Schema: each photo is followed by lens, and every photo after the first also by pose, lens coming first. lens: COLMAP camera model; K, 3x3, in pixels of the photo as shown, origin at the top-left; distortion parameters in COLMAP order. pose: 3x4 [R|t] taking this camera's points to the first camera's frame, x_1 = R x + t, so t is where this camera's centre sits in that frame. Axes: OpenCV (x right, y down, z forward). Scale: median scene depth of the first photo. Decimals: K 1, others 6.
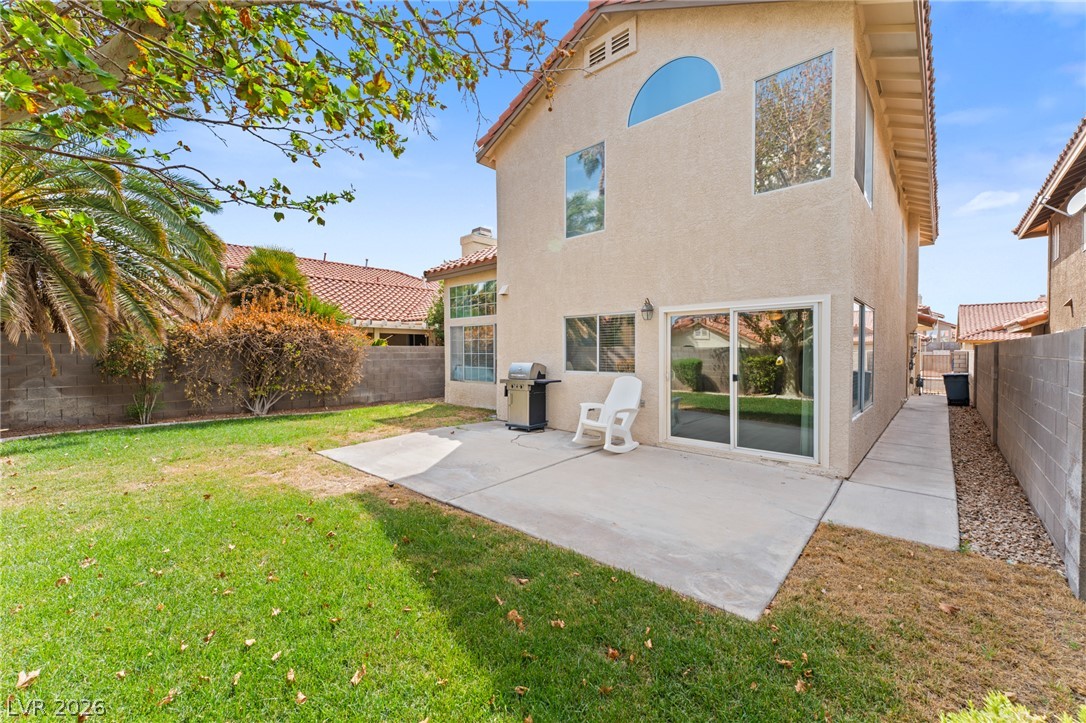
lens RADIAL K [[433.8, 0, 543.0], [0, 433.8, 358.0], [0, 0, 1]] dist [0.001863, -0.000549]
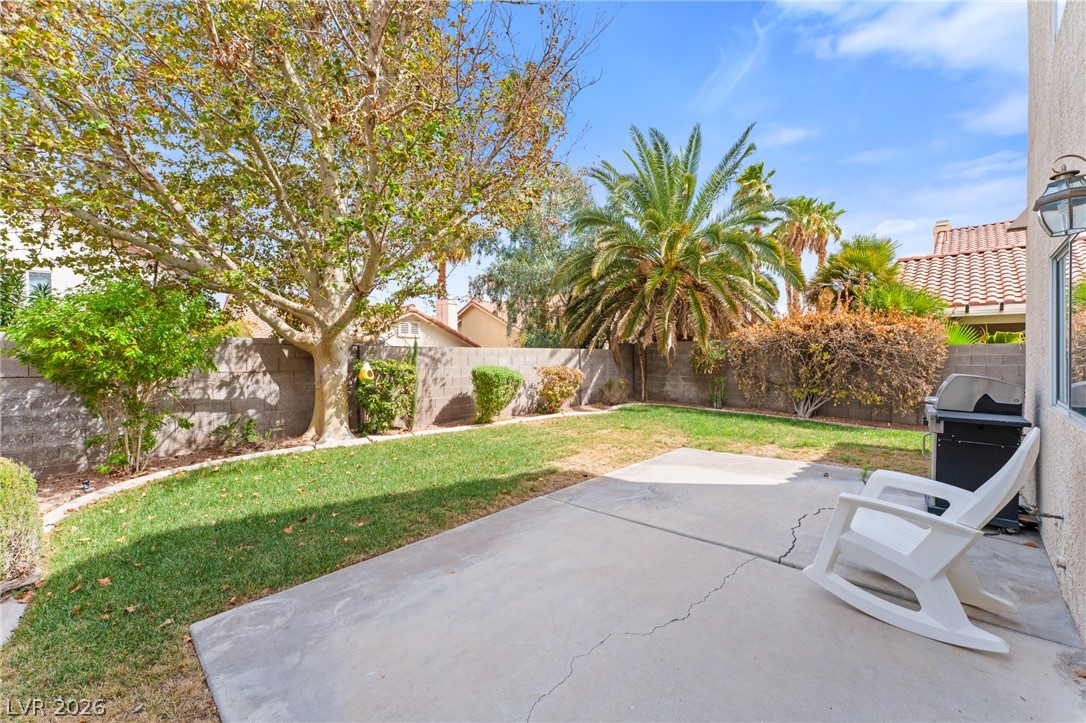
lens RADIAL K [[433.8, 0, 547.4], [0, 433.8, 356.1], [0, 0, 1]] dist [0.001863, -0.000549]
pose [[-0.029240, 0.003943, -0.999565, 0.461305], [-0.011470, 0.999925, 0.004280, -0.007352], [0.999507, 0.011590, -0.029192, 0.582875]]
